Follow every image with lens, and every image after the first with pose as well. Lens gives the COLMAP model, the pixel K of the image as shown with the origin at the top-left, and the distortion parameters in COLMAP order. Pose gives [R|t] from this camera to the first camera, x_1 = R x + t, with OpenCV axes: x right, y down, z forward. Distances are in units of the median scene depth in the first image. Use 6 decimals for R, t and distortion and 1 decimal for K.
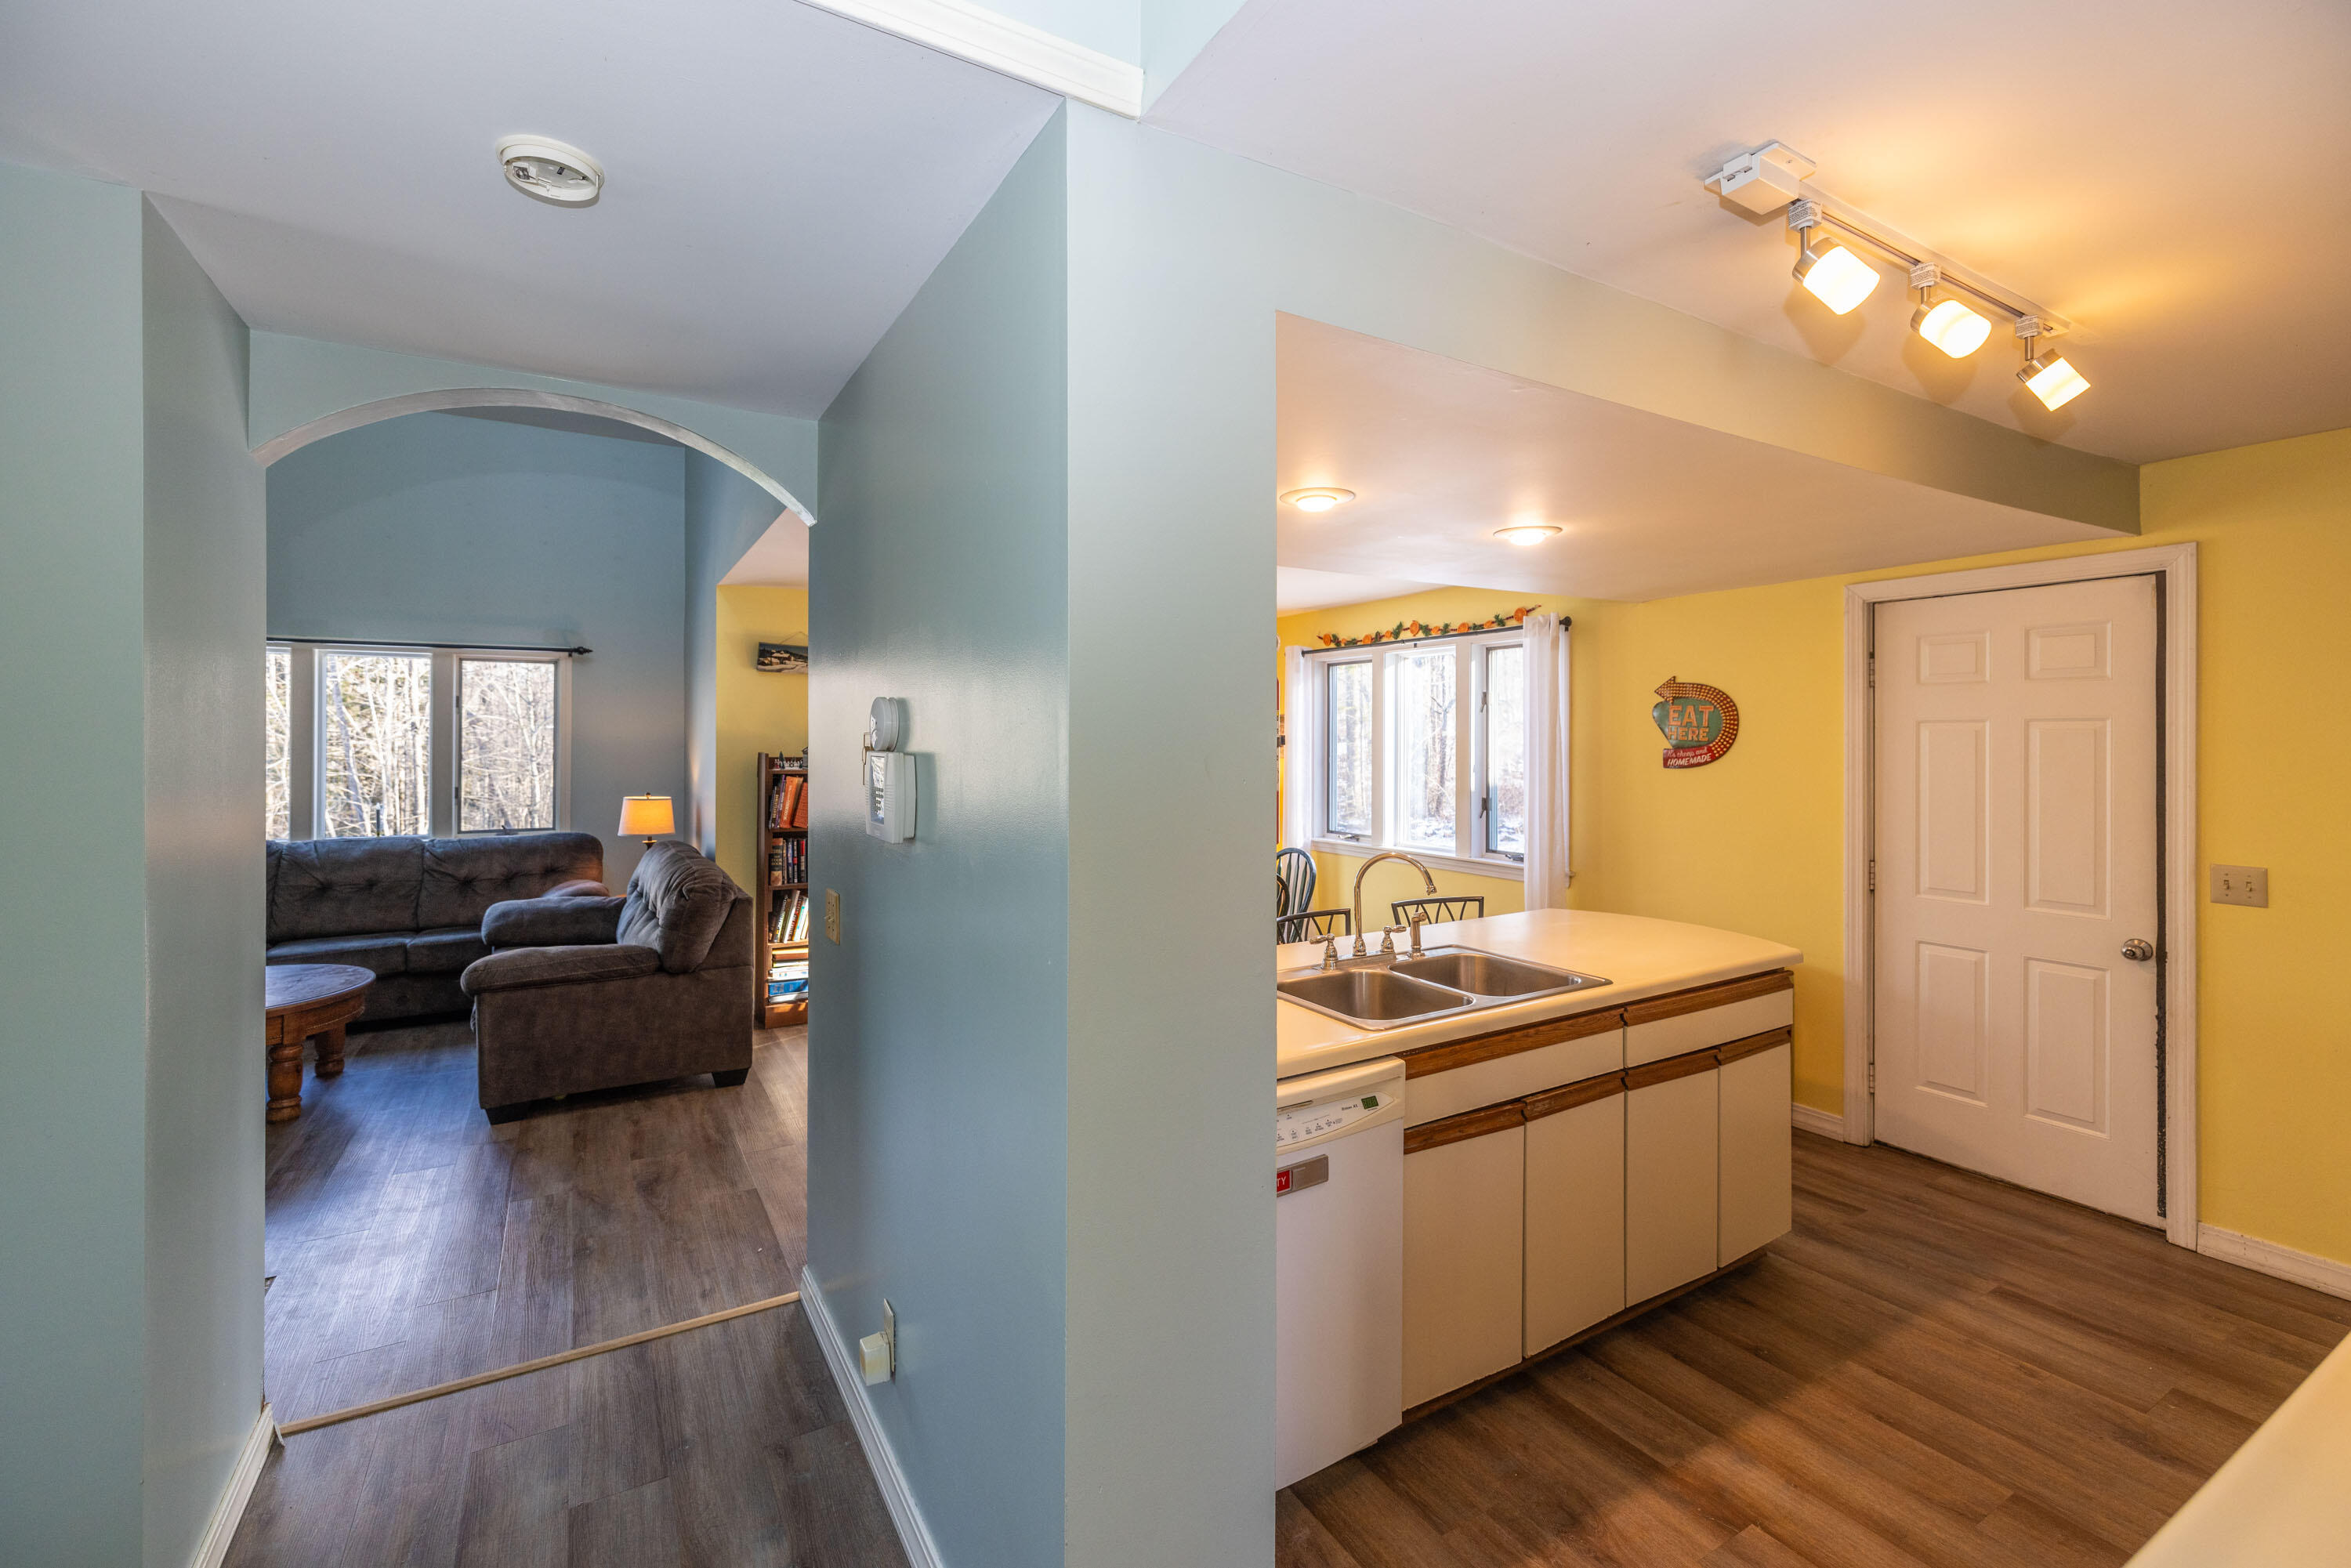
lens RADIAL K [[1004.4, 0, 1167.8], [0, 1004.4, 737.1], [0, 0, 1]] dist [-0.000184, -0.000429]
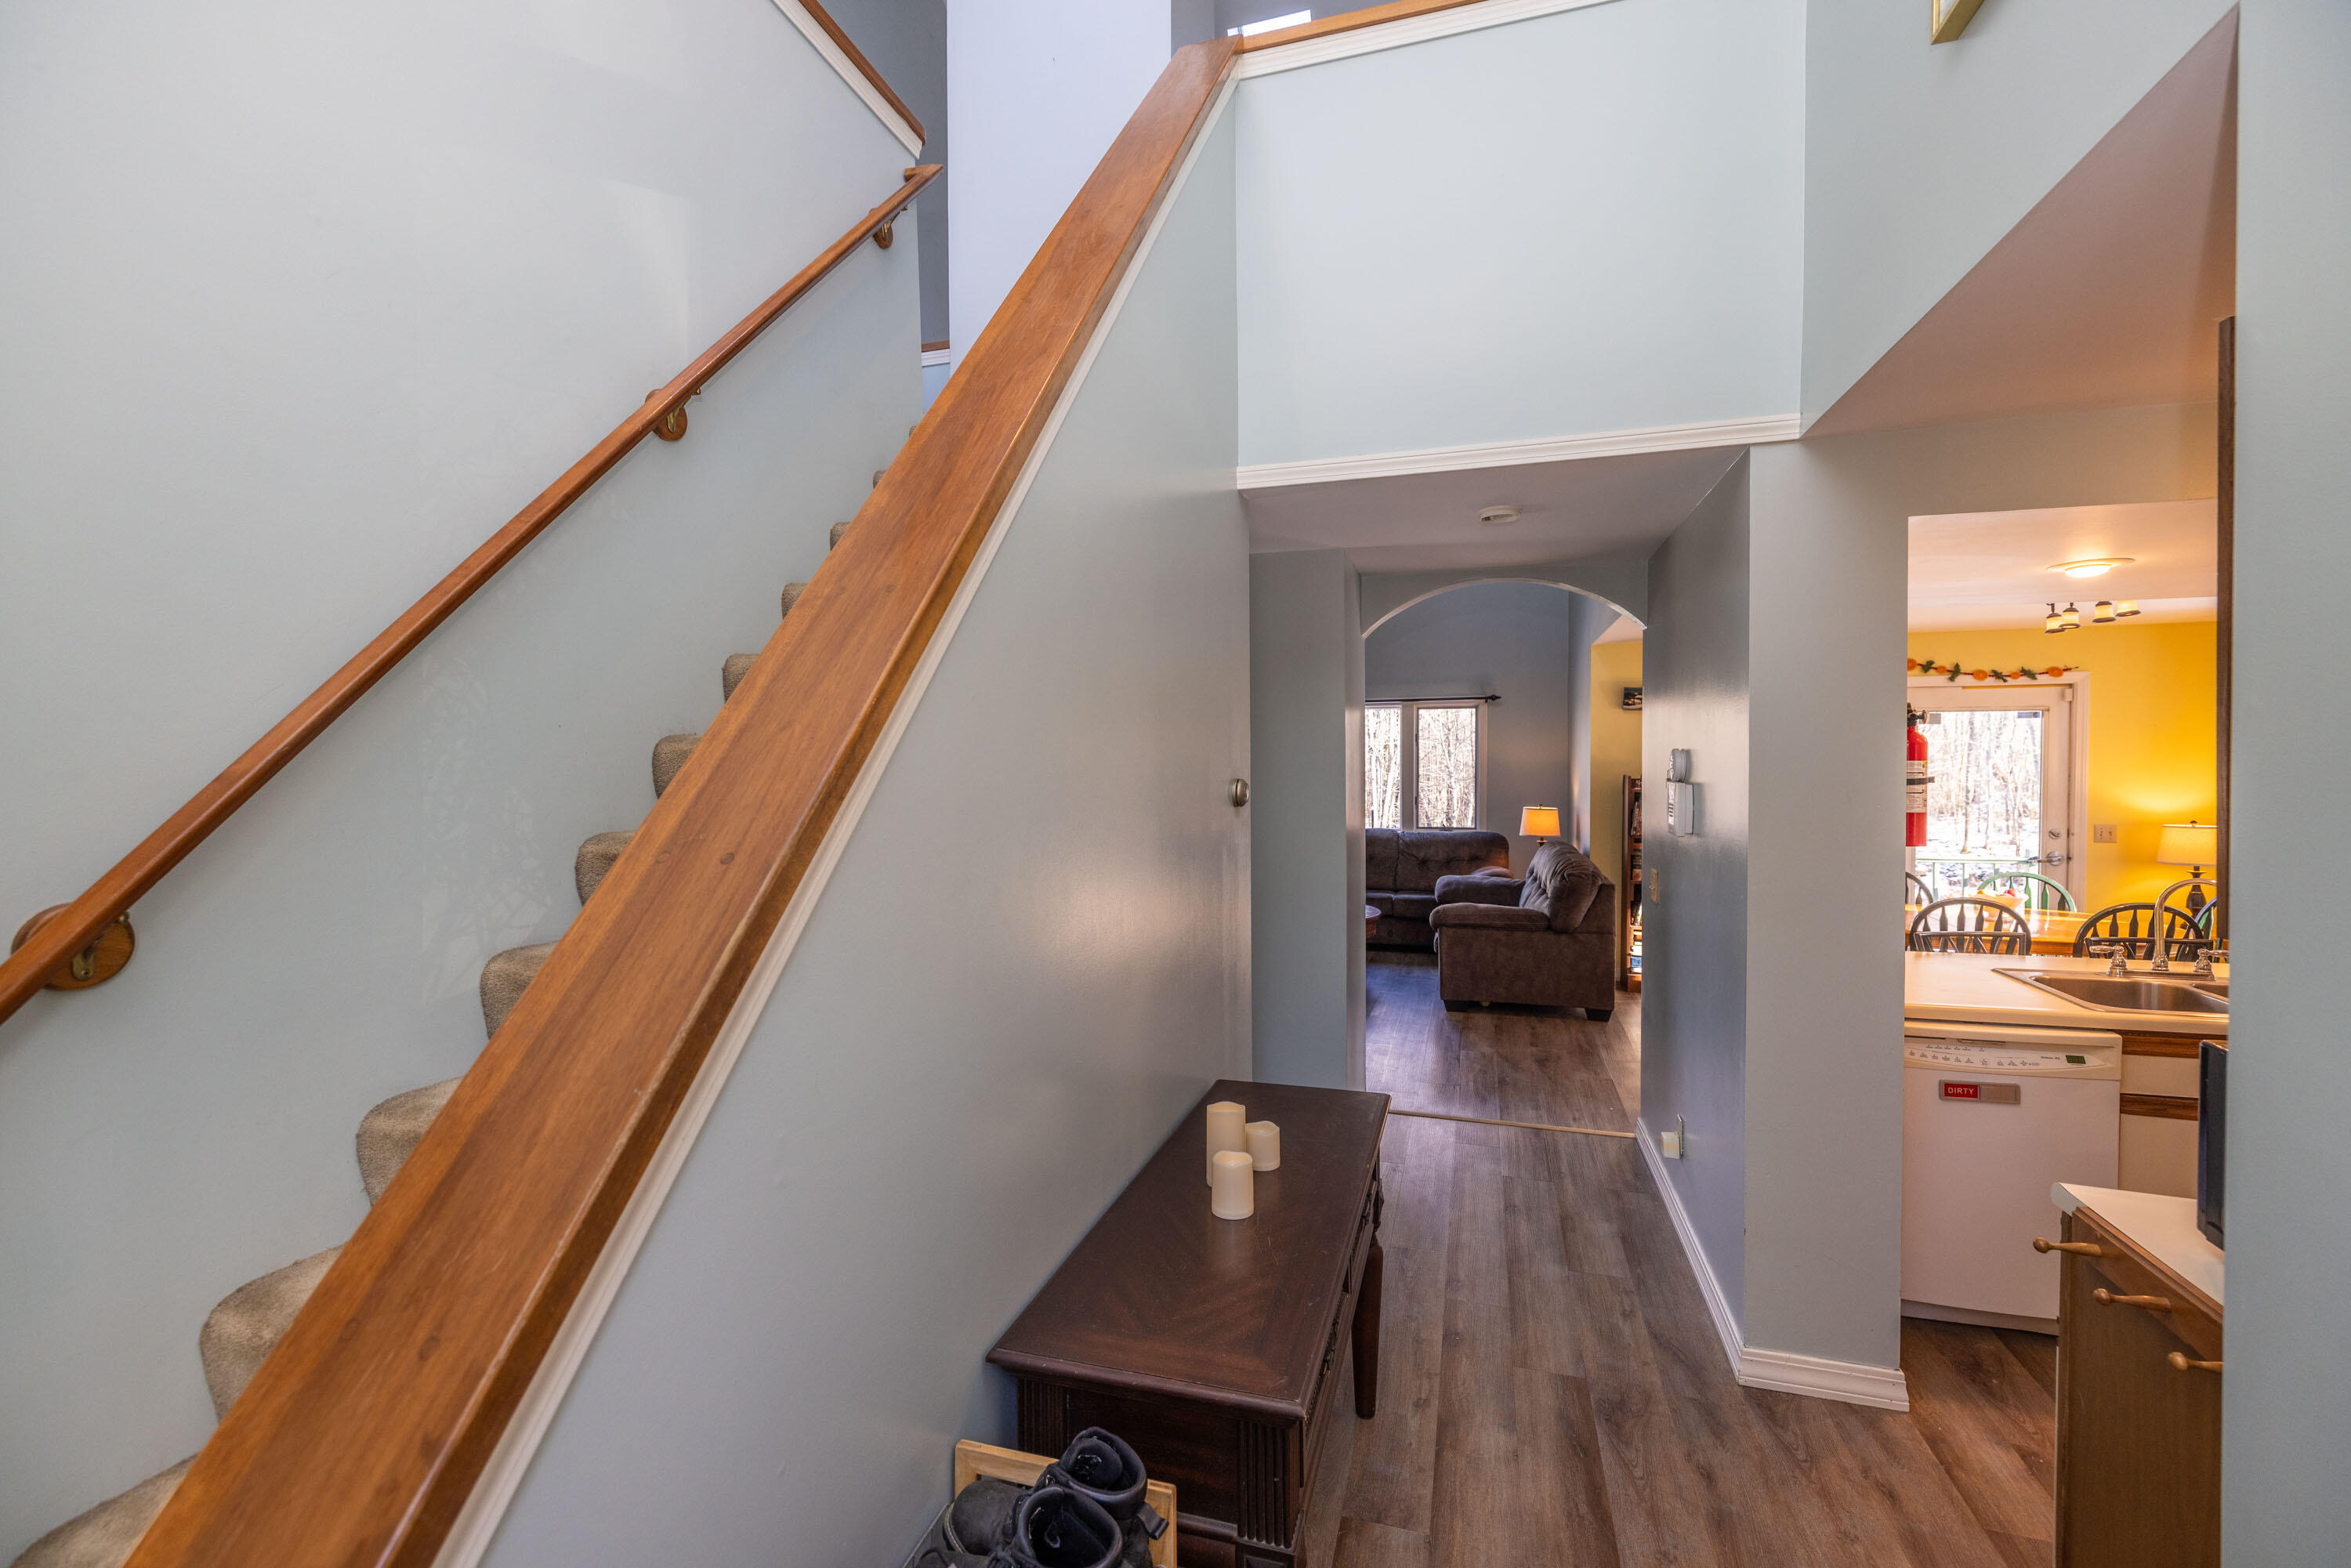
lens RADIAL K [[992.6, 0, 1175.5], [0, 992.6, 784.0], [0, 0, 1]] dist [0.001786, -0.000222]
pose [[0.675542, 0.013253, -0.737202, 0.164238], [0.009870, 0.999586, 0.027015, -0.015389], [0.737255, -0.025526, 0.675132, -0.320454]]
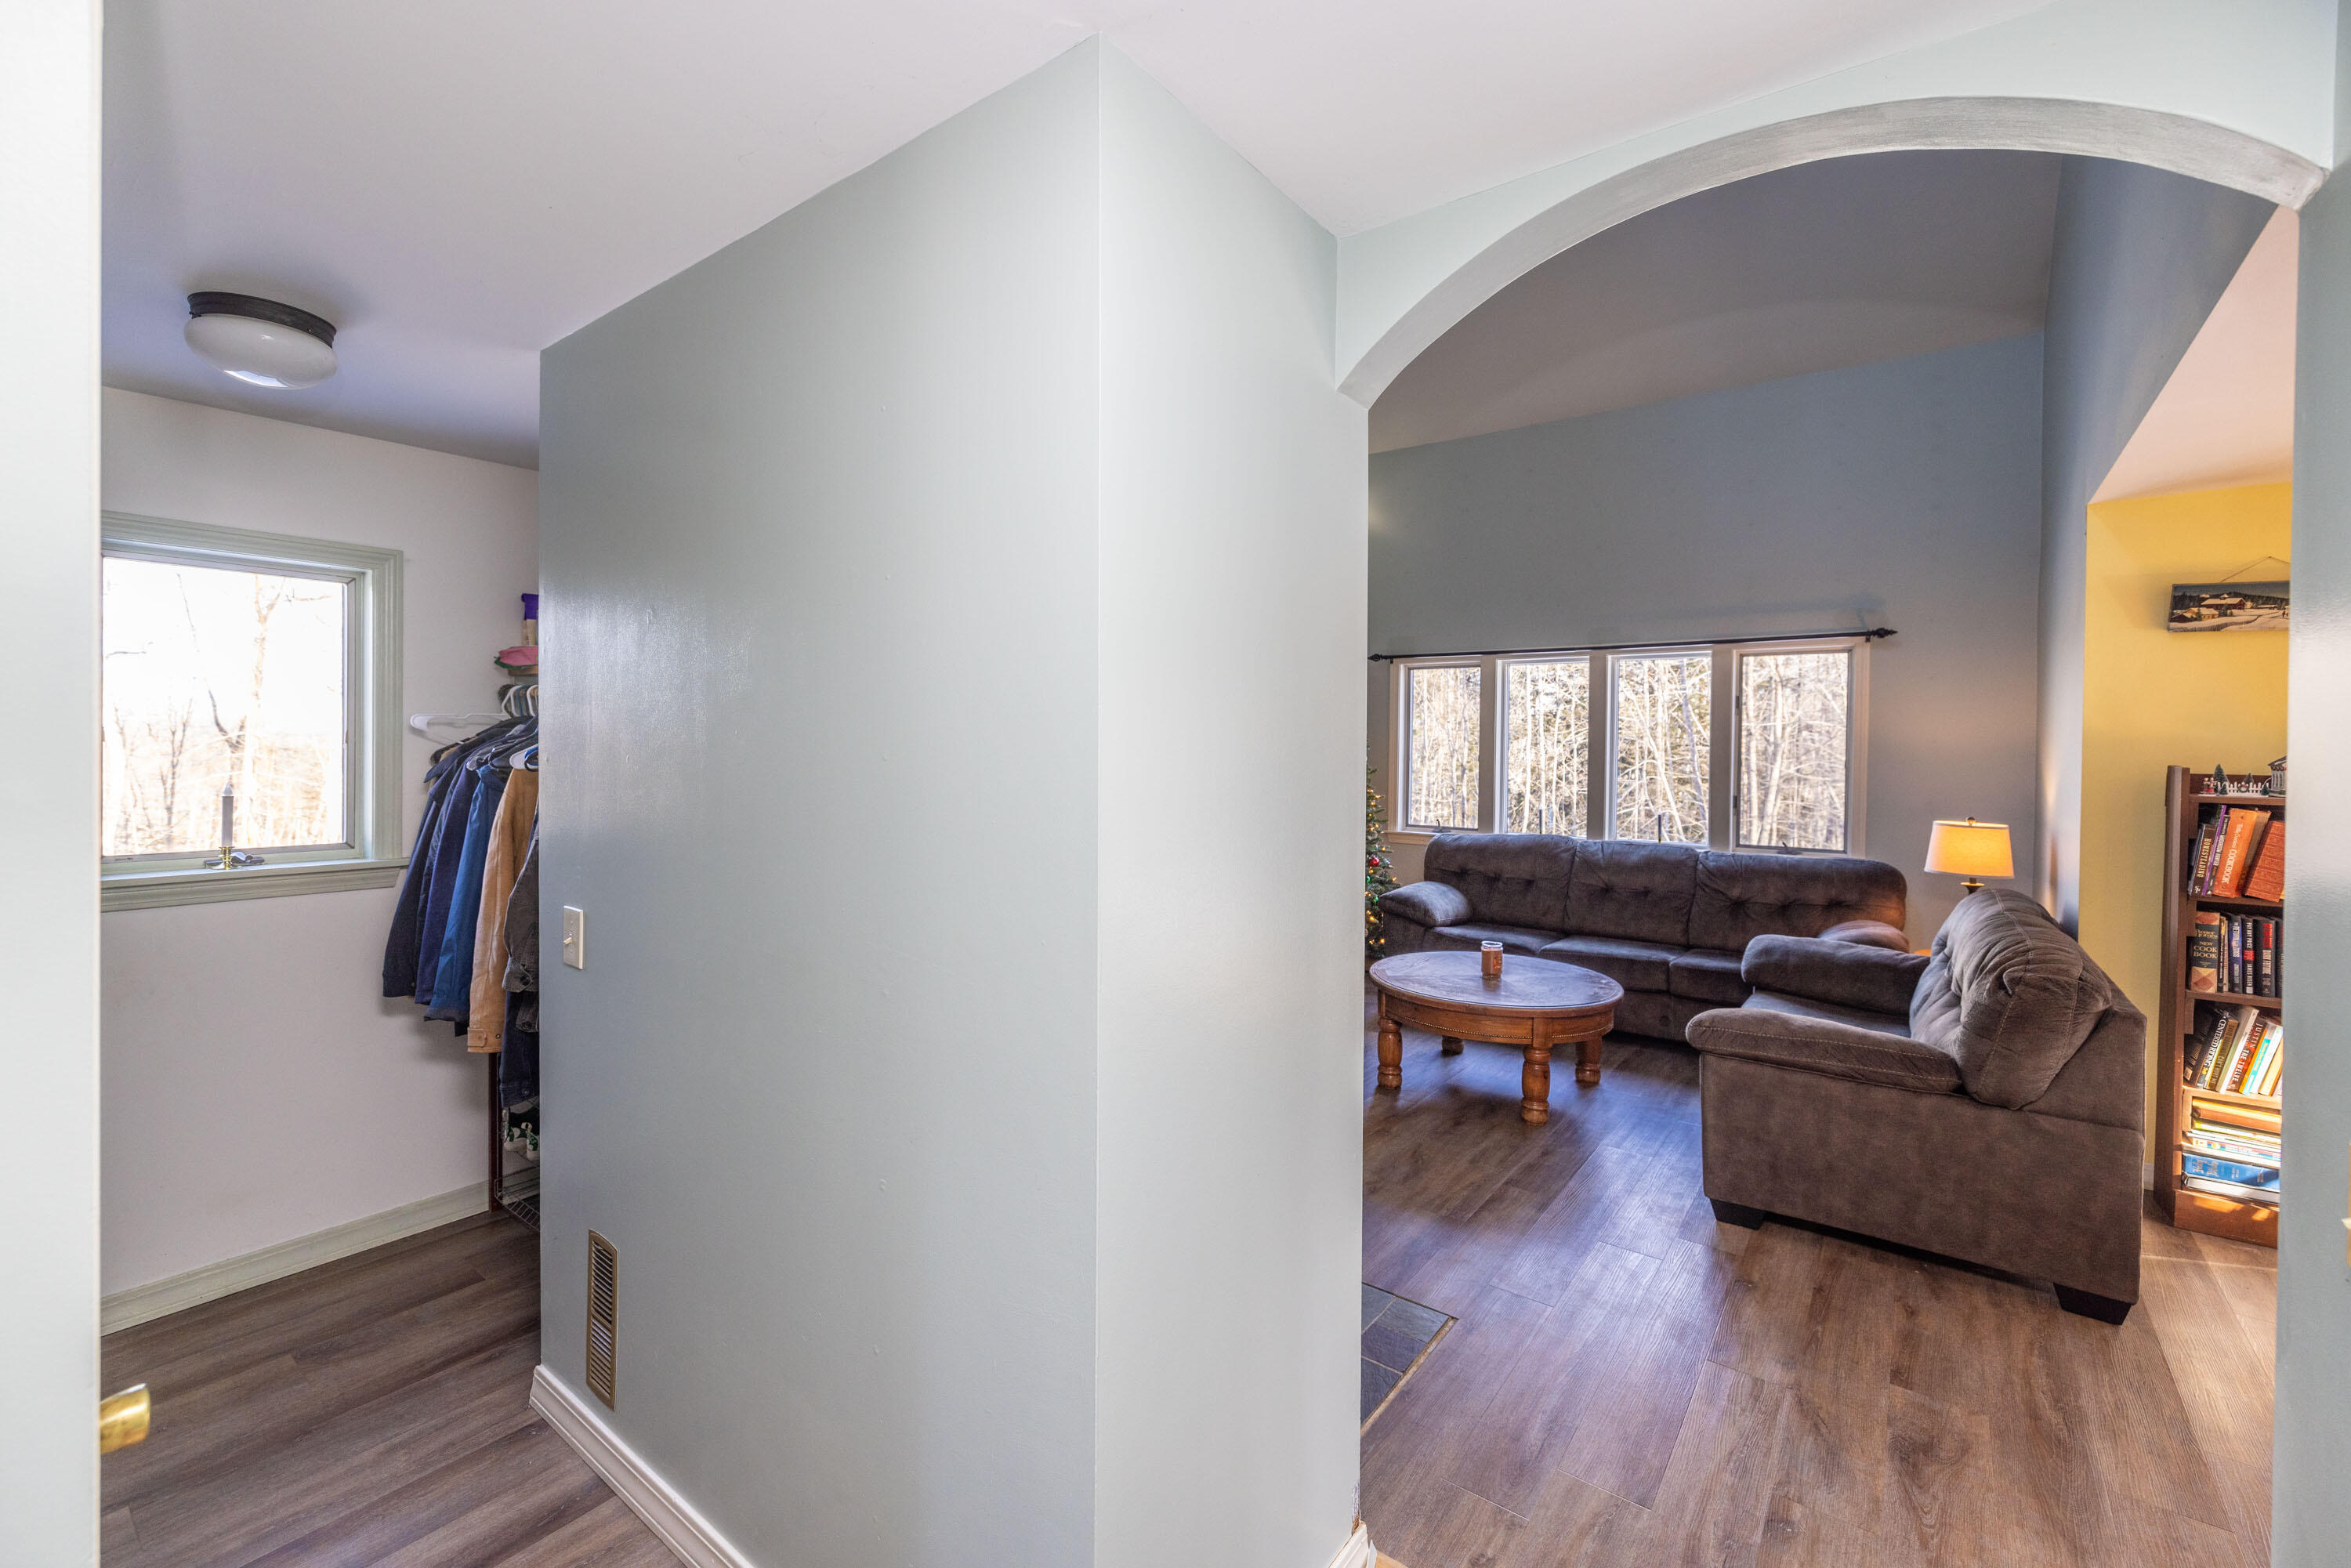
lens RADIAL K [[992.0, 0, 1171.9], [0, 992.0, 755.8], [0, 0, 1]] dist [0.002034, 0.000370]
pose [[0.377108, 0.014055, -0.926063, -0.095237], [-0.004653, 0.999901, 0.013281, 0.005100], [0.926158, -0.000700, 0.377136, 0.262903]]
